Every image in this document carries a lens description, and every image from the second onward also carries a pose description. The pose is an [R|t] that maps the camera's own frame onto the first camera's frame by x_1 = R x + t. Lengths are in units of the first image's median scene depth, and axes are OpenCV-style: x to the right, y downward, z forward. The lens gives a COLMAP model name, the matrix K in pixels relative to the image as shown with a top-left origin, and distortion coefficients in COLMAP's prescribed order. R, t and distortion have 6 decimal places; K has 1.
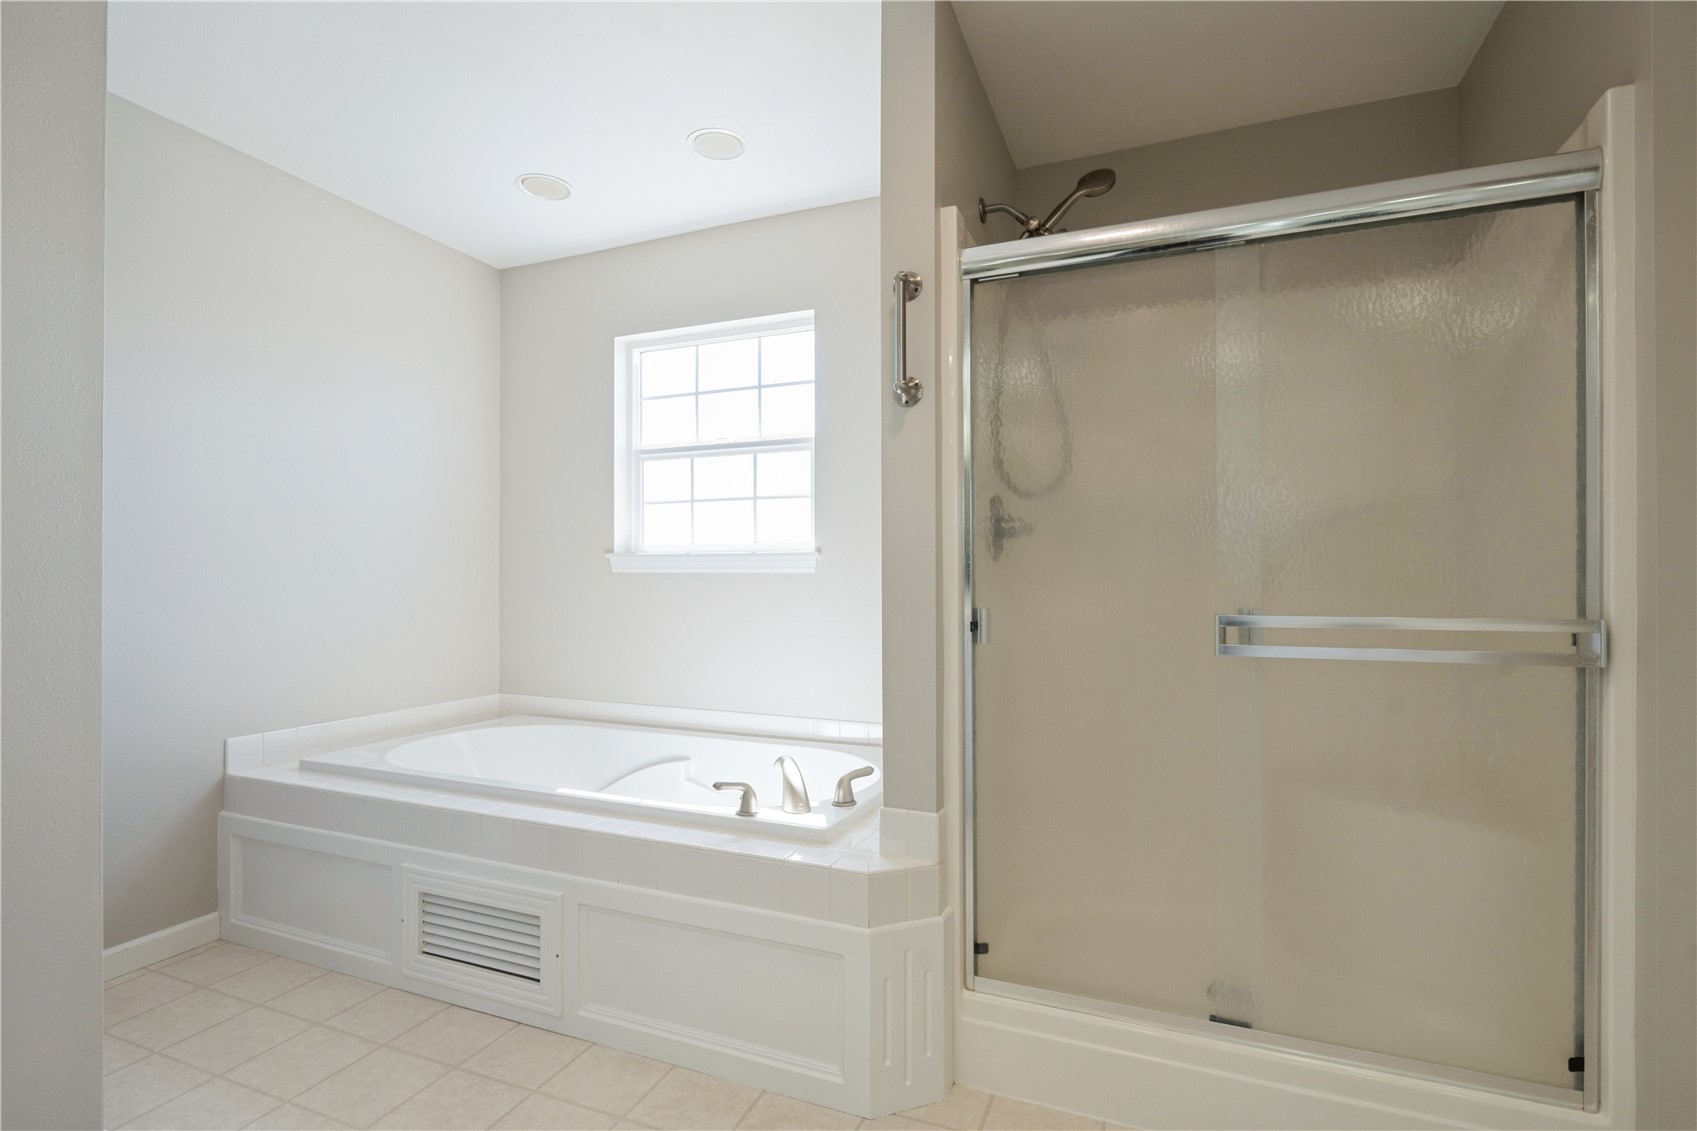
lens RADIAL K [[808.5, 0, 852.8], [0, 808.5, 572.3], [0, 0, 1]] dist [0.000788, -0.000001]
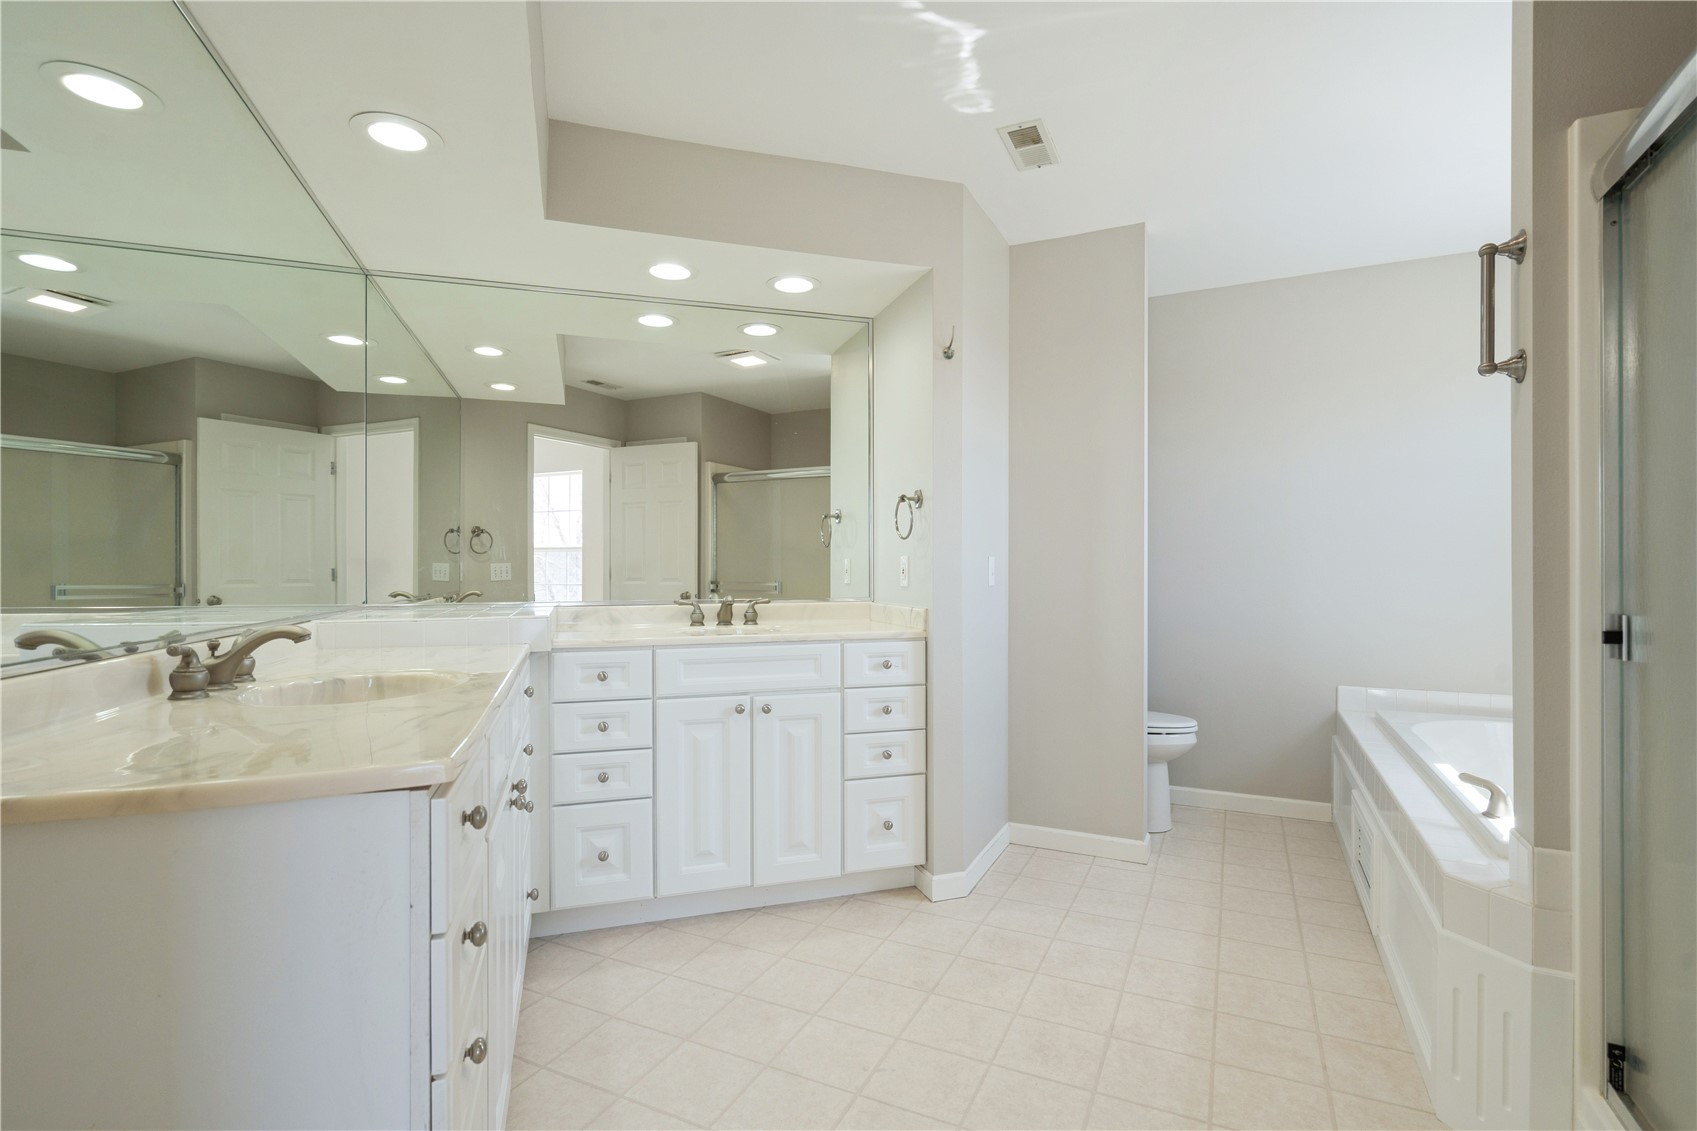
lens RADIAL K [[808.5, 0, 852.8], [0, 808.5, 572.3], [0, 0, 1]] dist [0.000788, -0.000001]
pose [[-0.075149, -0.006430, -0.997152, 0.976887], [-0.000133, 0.999979, -0.006438, 0.009362], [0.997172, -0.000351, -0.075148, 0.324497]]
